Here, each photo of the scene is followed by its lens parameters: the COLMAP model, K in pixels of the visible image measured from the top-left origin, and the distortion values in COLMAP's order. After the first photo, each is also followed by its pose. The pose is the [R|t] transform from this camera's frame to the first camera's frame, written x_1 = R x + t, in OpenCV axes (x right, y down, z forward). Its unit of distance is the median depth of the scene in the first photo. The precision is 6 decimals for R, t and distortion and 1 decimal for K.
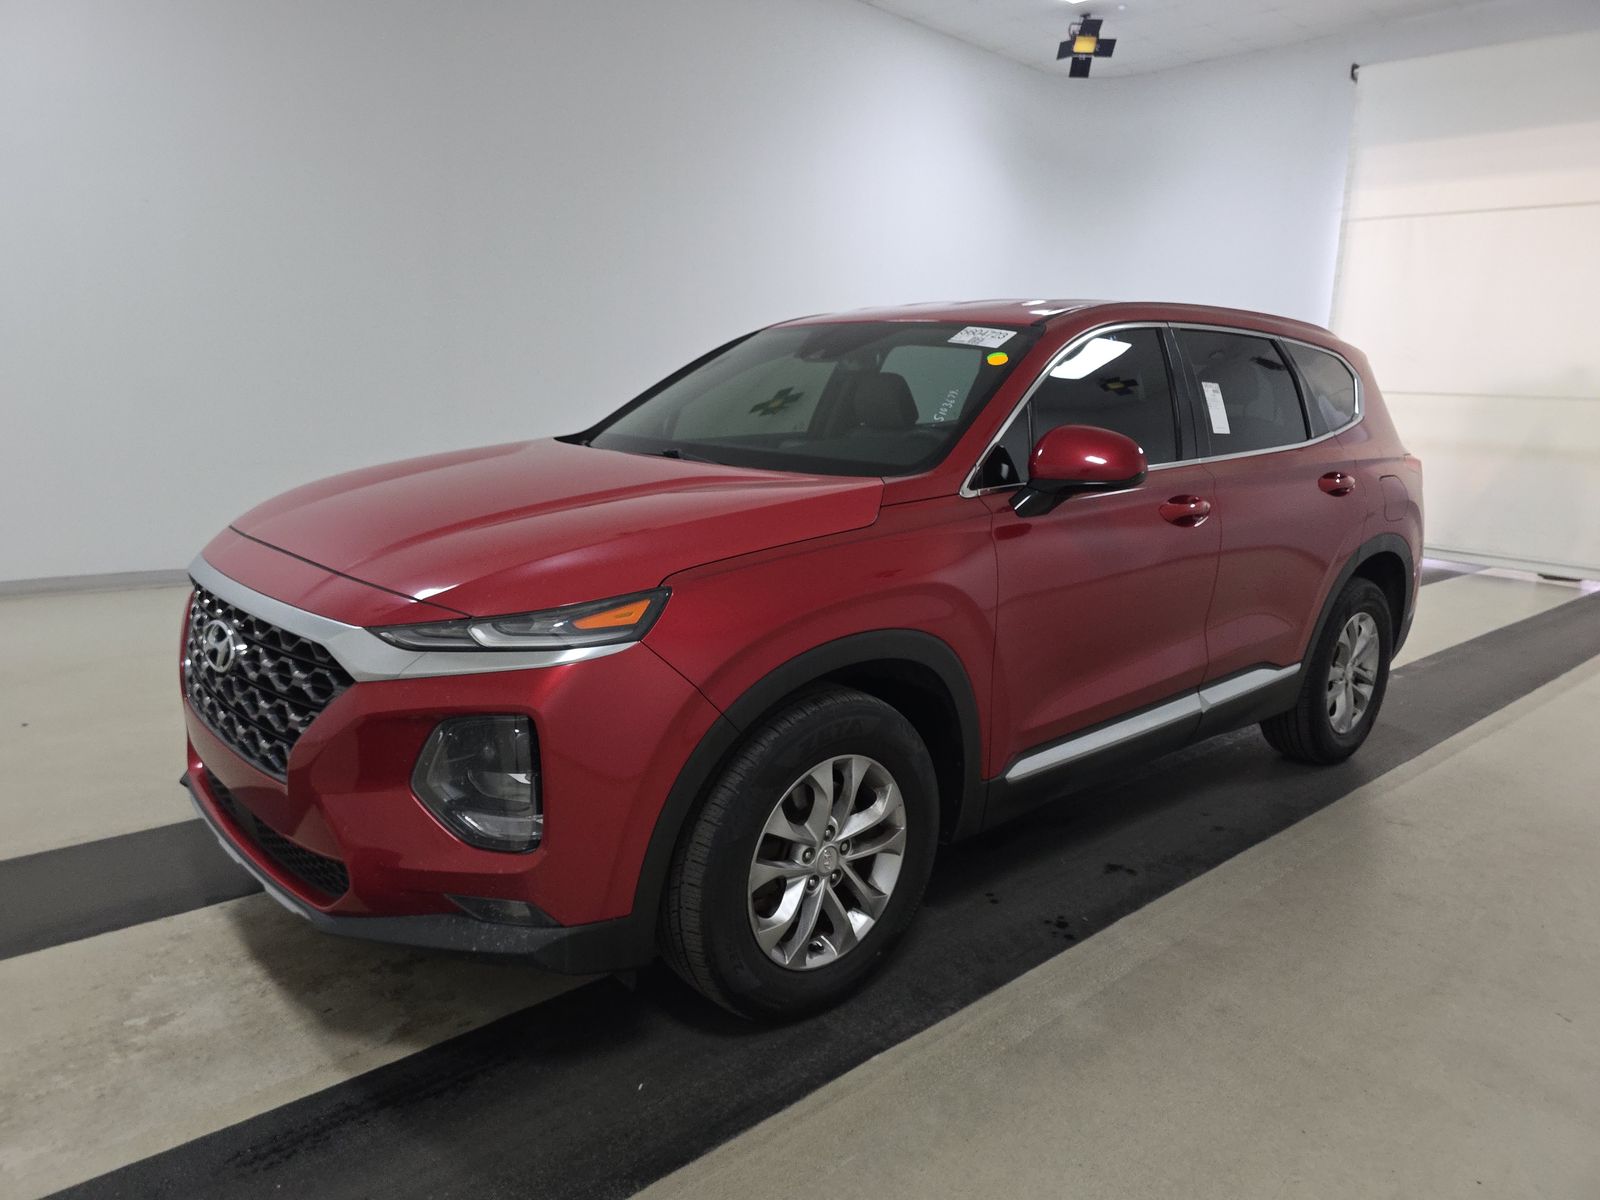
lens RADIAL K [[1081.3, 0, 795.4], [0, 1081.3, 598.8], [0, 0, 1]] dist [-0.006746, -0.003348]
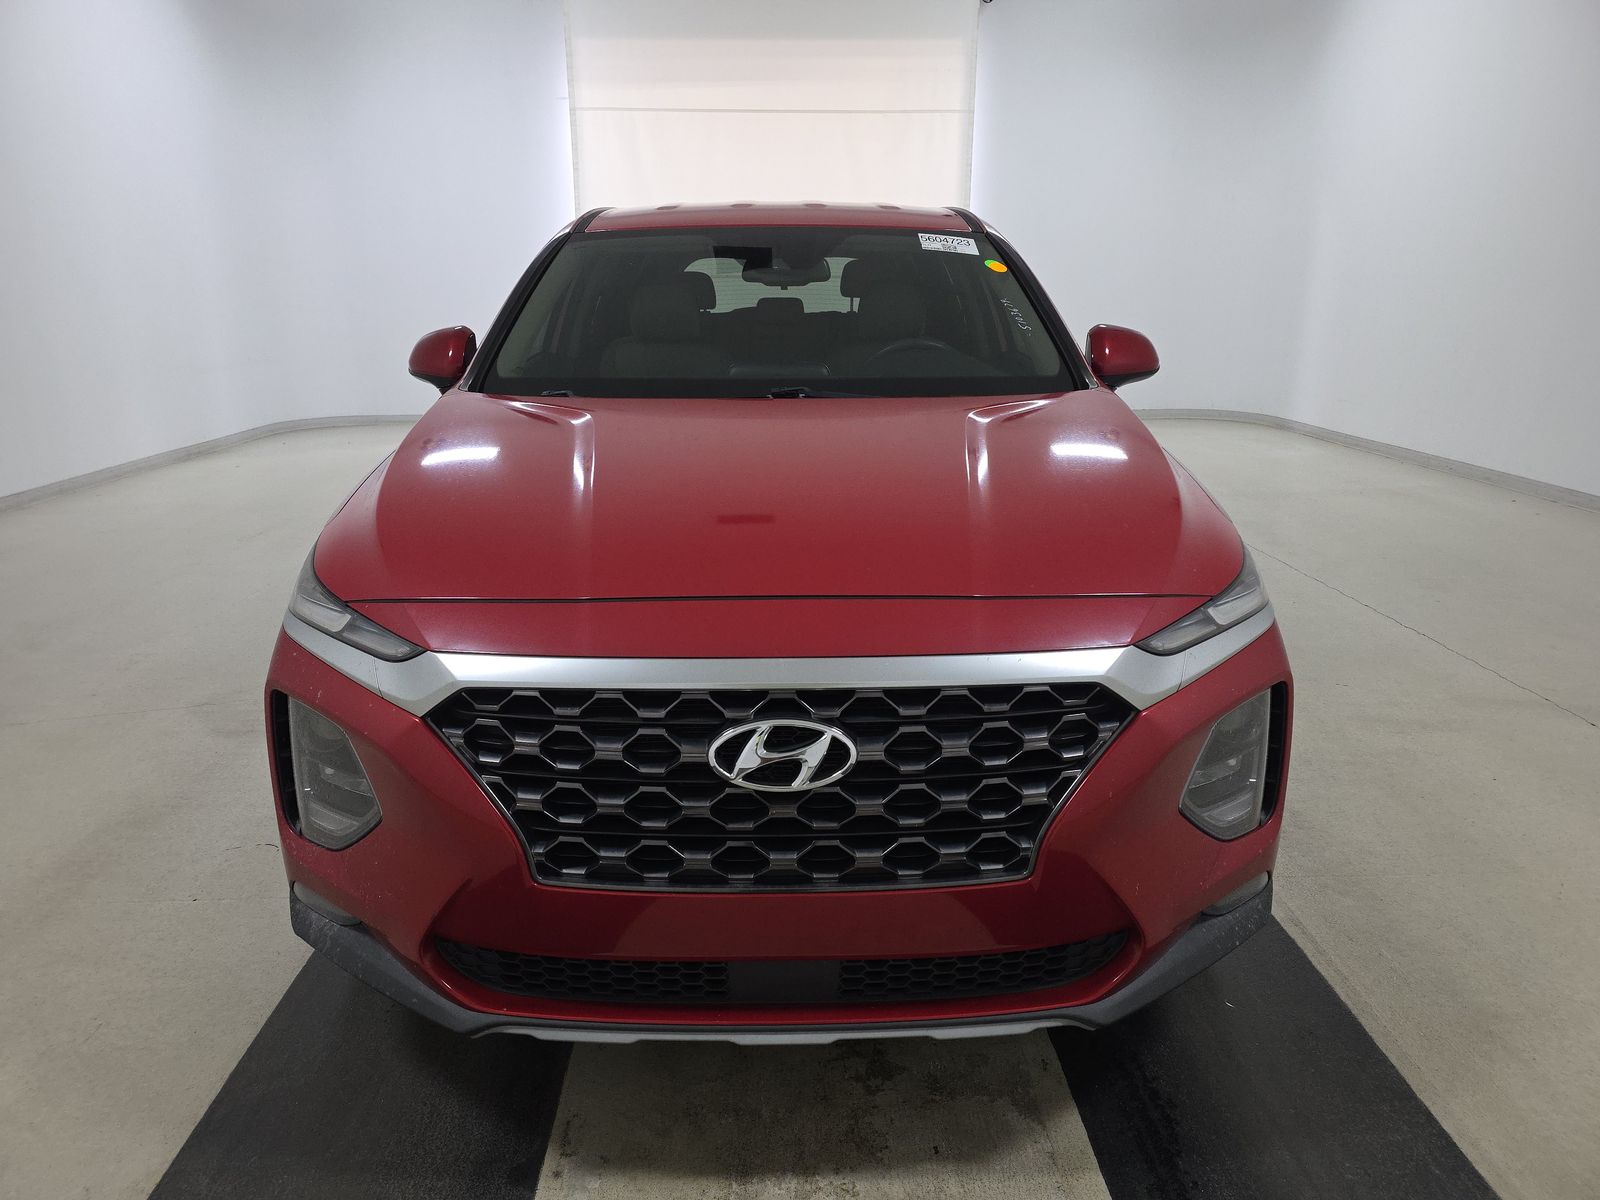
lens RADIAL K [[1081.3, 0, 795.4], [0, 1081.3, 598.8], [0, 0, 1]] dist [-0.006746, -0.003348]
pose [[0.670121, -0.246337, 0.700182, -0.920973], [0.172201, 0.969181, 0.176168, -0.156193], [-0.722000, 0.002518, 0.691888, 0.514061]]
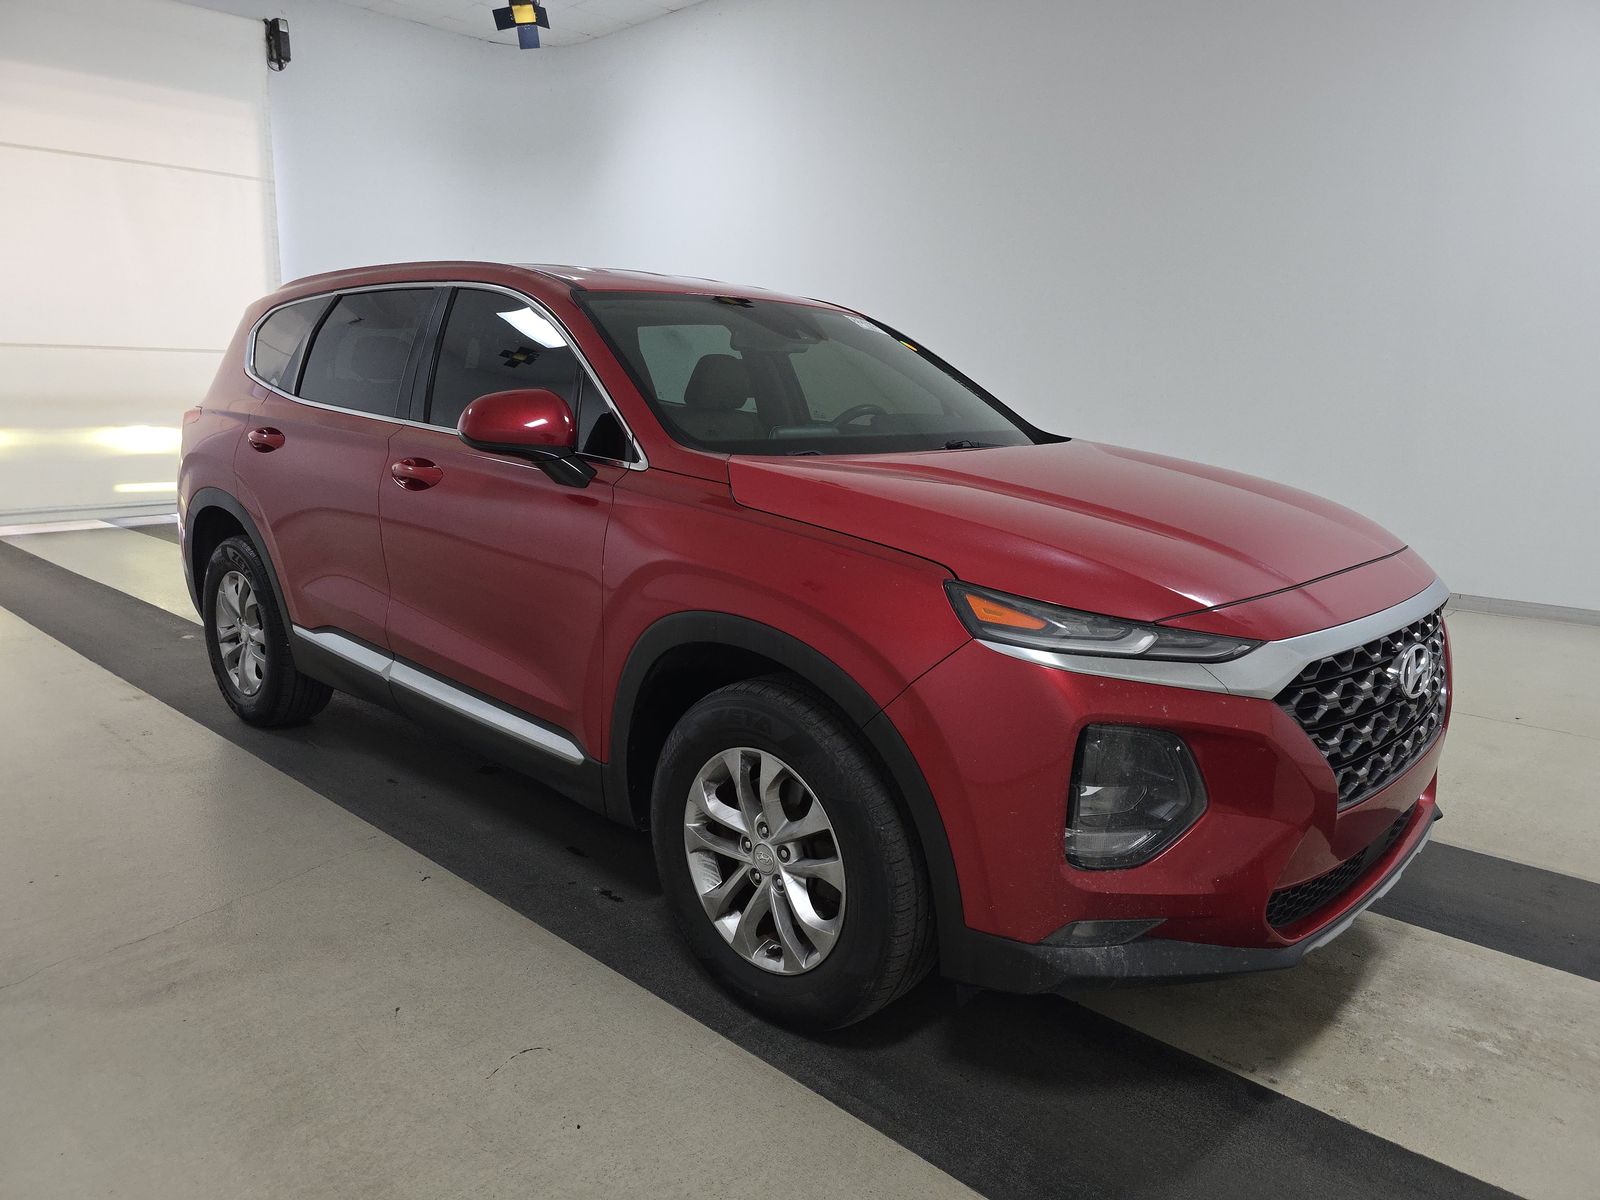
lens RADIAL K [[1081.3, 0, 795.4], [0, 1081.3, 598.8], [0, 0, 1]] dist [-0.006746, -0.003348]
pose [[-0.058766, -0.234591, 0.970316, -1.346665], [0.169638, 0.955512, 0.241286, -0.324728], [-0.983753, 0.178782, -0.016356, 1.472964]]
